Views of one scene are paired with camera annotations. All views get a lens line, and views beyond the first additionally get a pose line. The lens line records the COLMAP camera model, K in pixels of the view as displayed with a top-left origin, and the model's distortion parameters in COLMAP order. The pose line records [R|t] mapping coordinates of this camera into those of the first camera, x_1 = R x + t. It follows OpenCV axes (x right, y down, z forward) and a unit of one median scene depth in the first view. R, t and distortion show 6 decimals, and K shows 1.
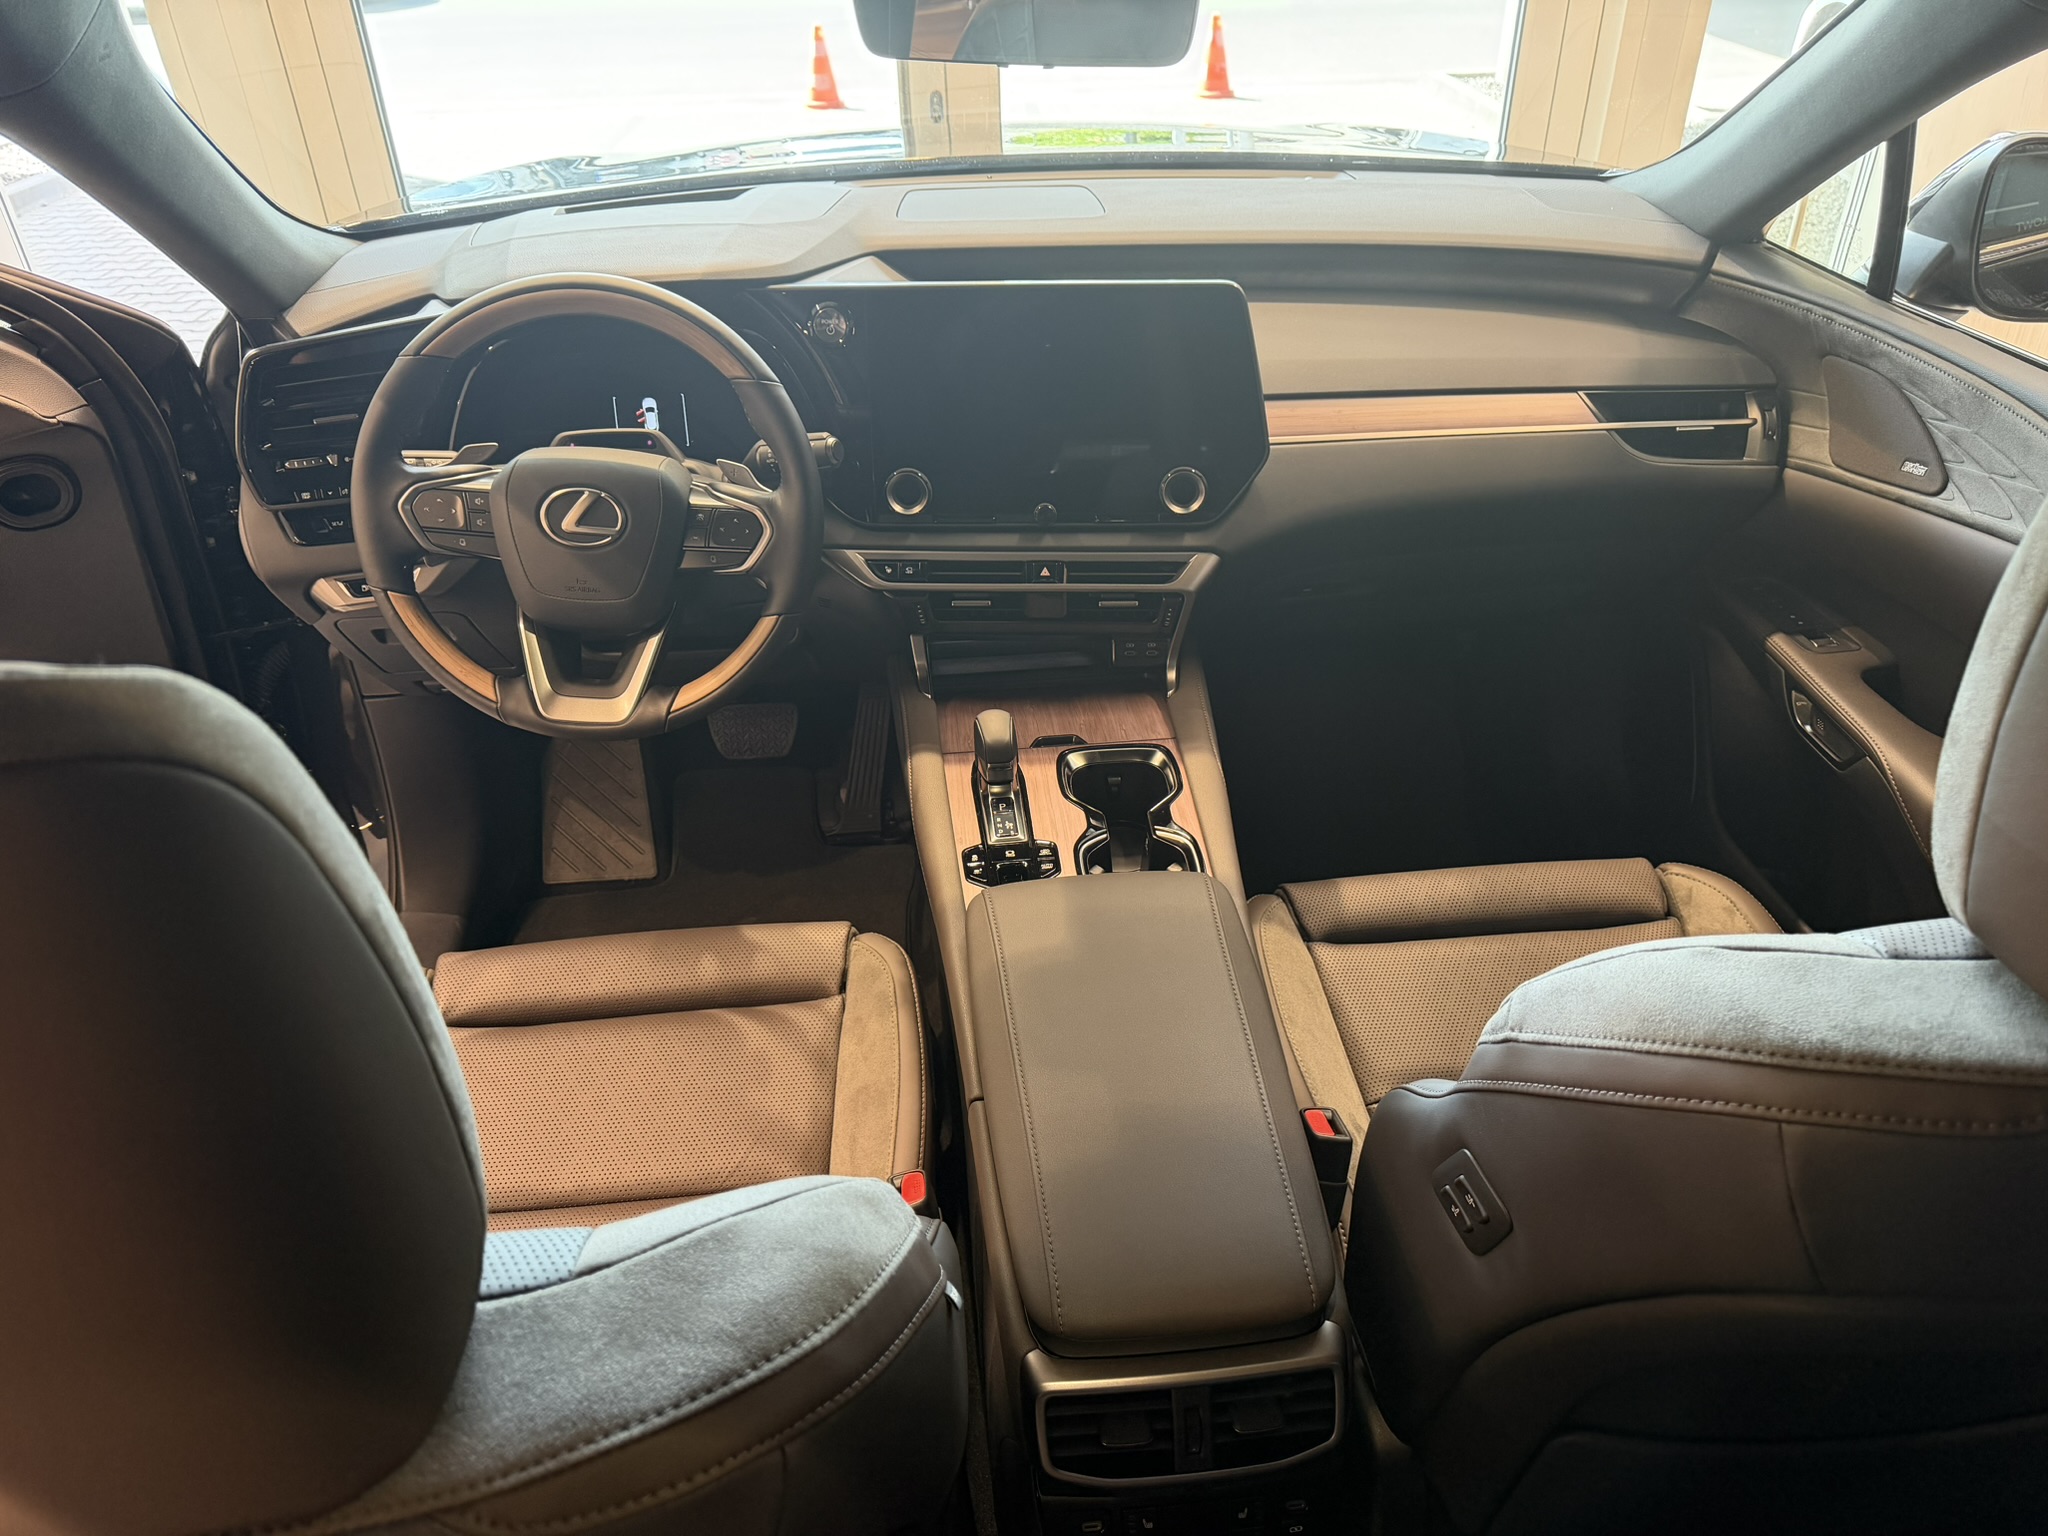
lens RADIAL K [[1422.0, 0, 1040.0], [0, 1422.0, 770.1], [0, 0, 1]] dist [0.036430, -0.086068]
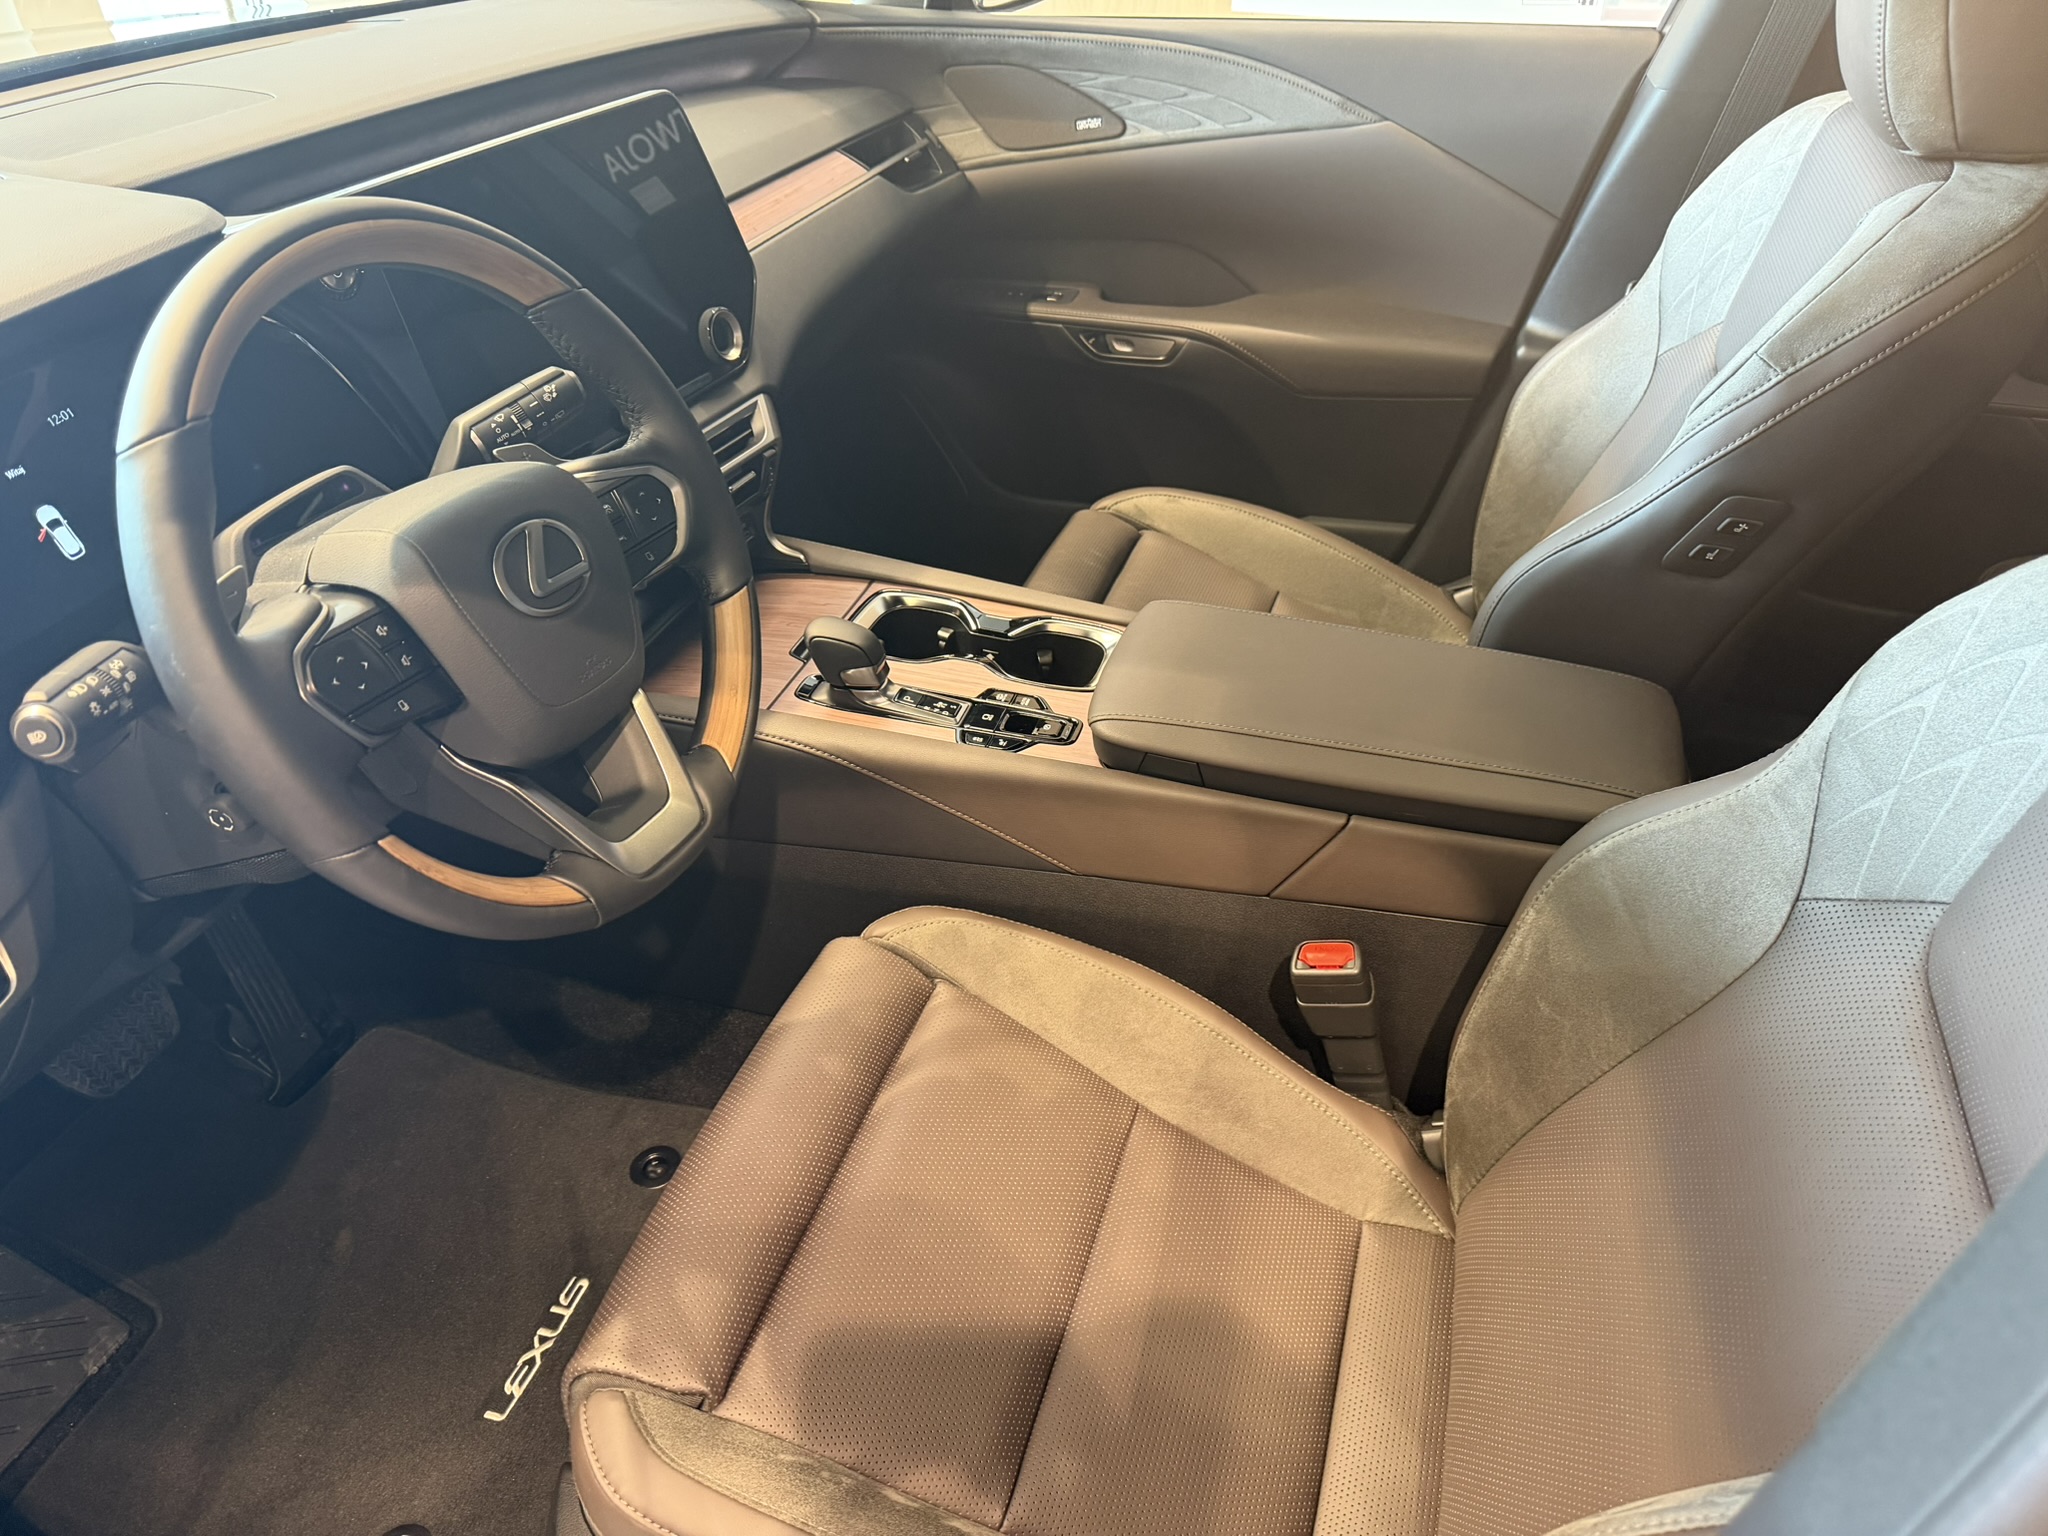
lens RADIAL K [[1425.0, 0, 1009.4], [0, 1425.0, 782.2], [0, 0, 1]] dist [0.074306, -0.167558]
pose [[0.400455, -0.535669, 0.743434, -0.632081], [0.506020, 0.805676, 0.307945, -0.157555], [-0.763923, 0.252874, 0.593697, 0.410245]]
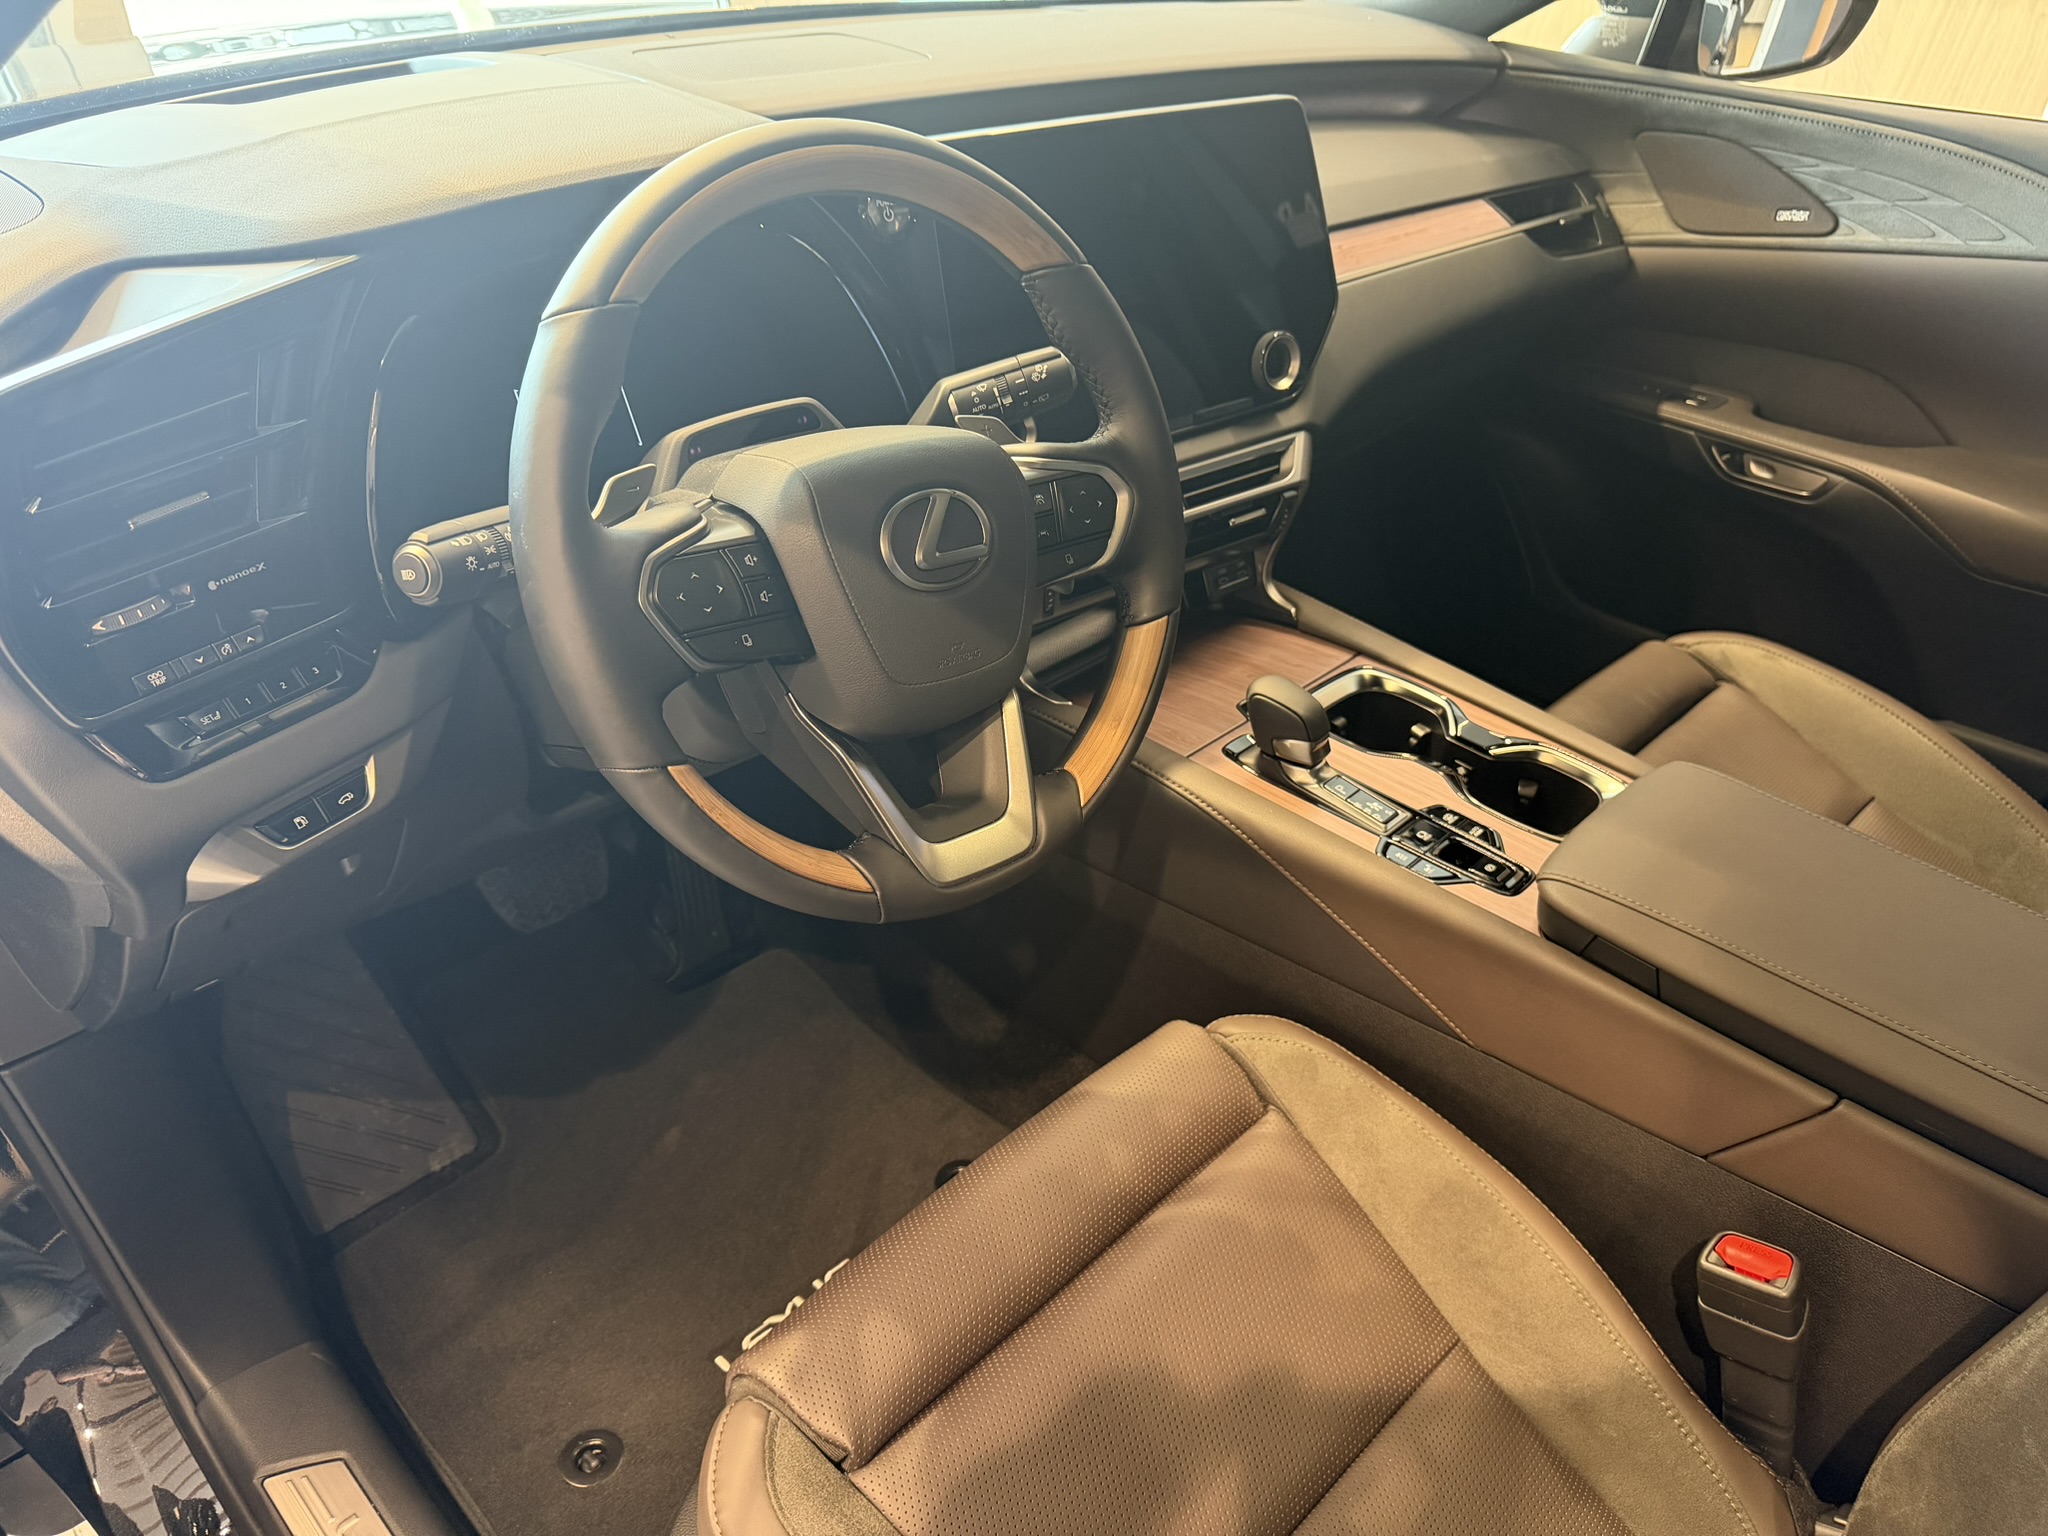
lens RADIAL K [[1450.7, 0, 1024.0], [0, 1450.7, 768.0], [0, 0, 1]] dist [0.027655, -0.046695]
pose [[0.767356, -0.327295, 0.551400, -0.548617], [0.317005, 0.941122, 0.117462, -0.122176], [-0.557380, 0.084662, 0.825930, 0.411390]]
